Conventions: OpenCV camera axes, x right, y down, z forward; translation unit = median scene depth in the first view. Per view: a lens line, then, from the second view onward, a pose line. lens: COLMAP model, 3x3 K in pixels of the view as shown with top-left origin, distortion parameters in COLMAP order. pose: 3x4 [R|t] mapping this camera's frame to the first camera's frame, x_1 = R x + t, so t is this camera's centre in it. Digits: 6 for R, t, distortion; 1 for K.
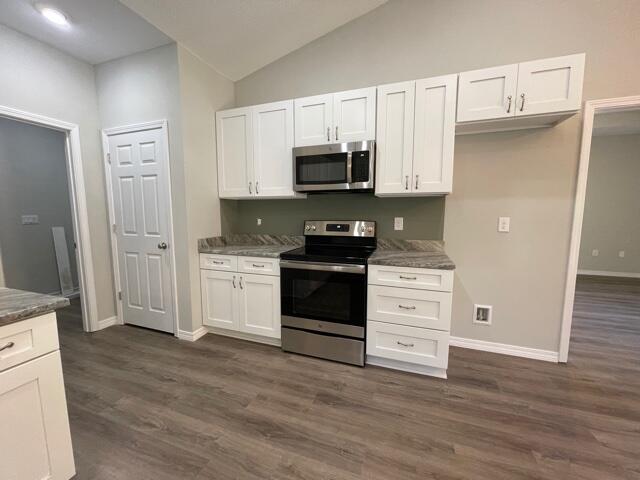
lens RADIAL K [[257.3, 0, 318.3], [0, 257.3, 238.8], [0, 0, 1]] dist [-0.002364, -0.000444]
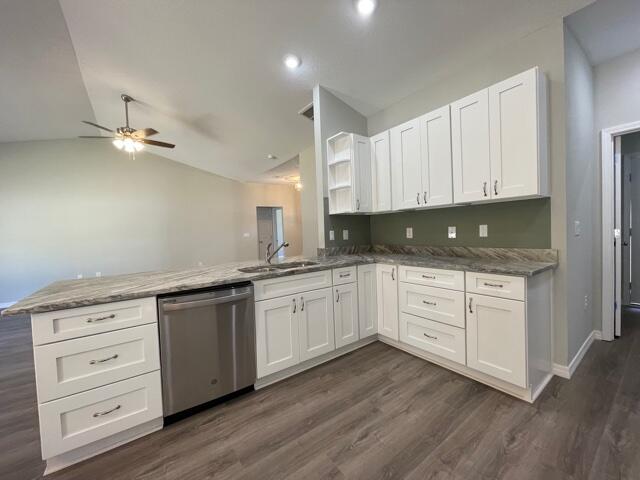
lens RADIAL K [[257.3, 0, 318.3], [0, 257.3, 238.8], [0, 0, 1]] dist [-0.002364, -0.000444]
pose [[-0.567328, 0.048486, -0.822063, 0.457847], [-0.047397, 0.994688, 0.091377, -0.018969], [0.822127, 0.090804, -0.562016, 0.372197]]
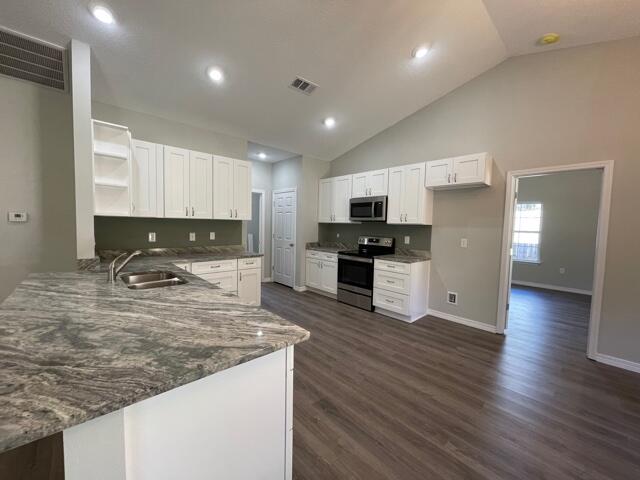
lens RADIAL K [[257.3, 0, 318.3], [0, 257.3, 238.8], [0, 0, 1]] dist [-0.002364, -0.000444]
pose [[0.884143, 0.048027, -0.464742, 0.635351], [-0.073545, 0.996608, -0.036923, 0.043895], [0.461392, 0.066825, 0.884676, -0.860415]]
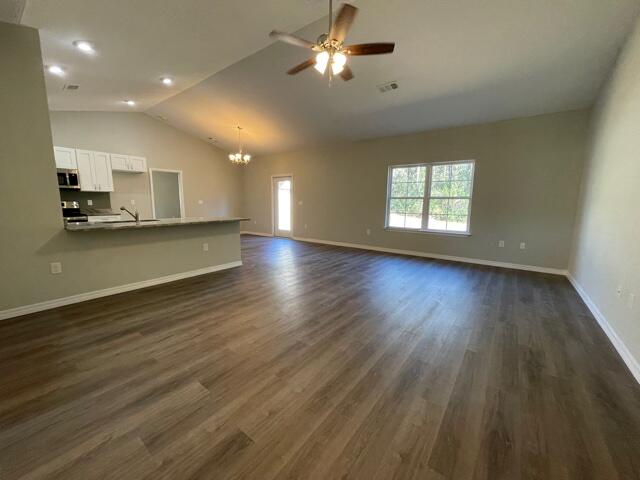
lens RADIAL K [[257.3, 0, 318.3], [0, 257.3, 238.8], [0, 0, 1]] dist [-0.002364, -0.000444]
pose [[0.304737, -0.136123, 0.942659, -1.494368], [0.092301, 0.989296, 0.113019, 0.224905], [-0.947954, 0.052567, 0.314039, -1.968257]]
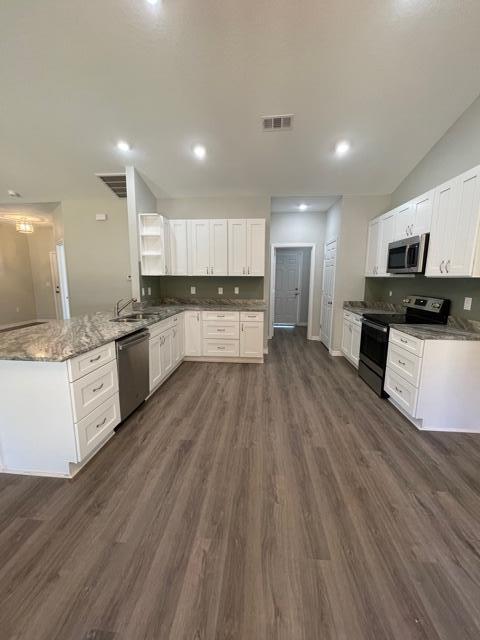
lens RADIAL K [[257.3, 0, 240.8], [0, 257.3, 318.2], [0, 0, 1]] dist [-0.002364, -0.000444]
pose [[0.256214, 0.156407, -0.953882, 1.157651], [-0.108217, 0.985260, 0.132485, -0.043078], [0.960543, 0.069281, 0.269364, -0.159440]]
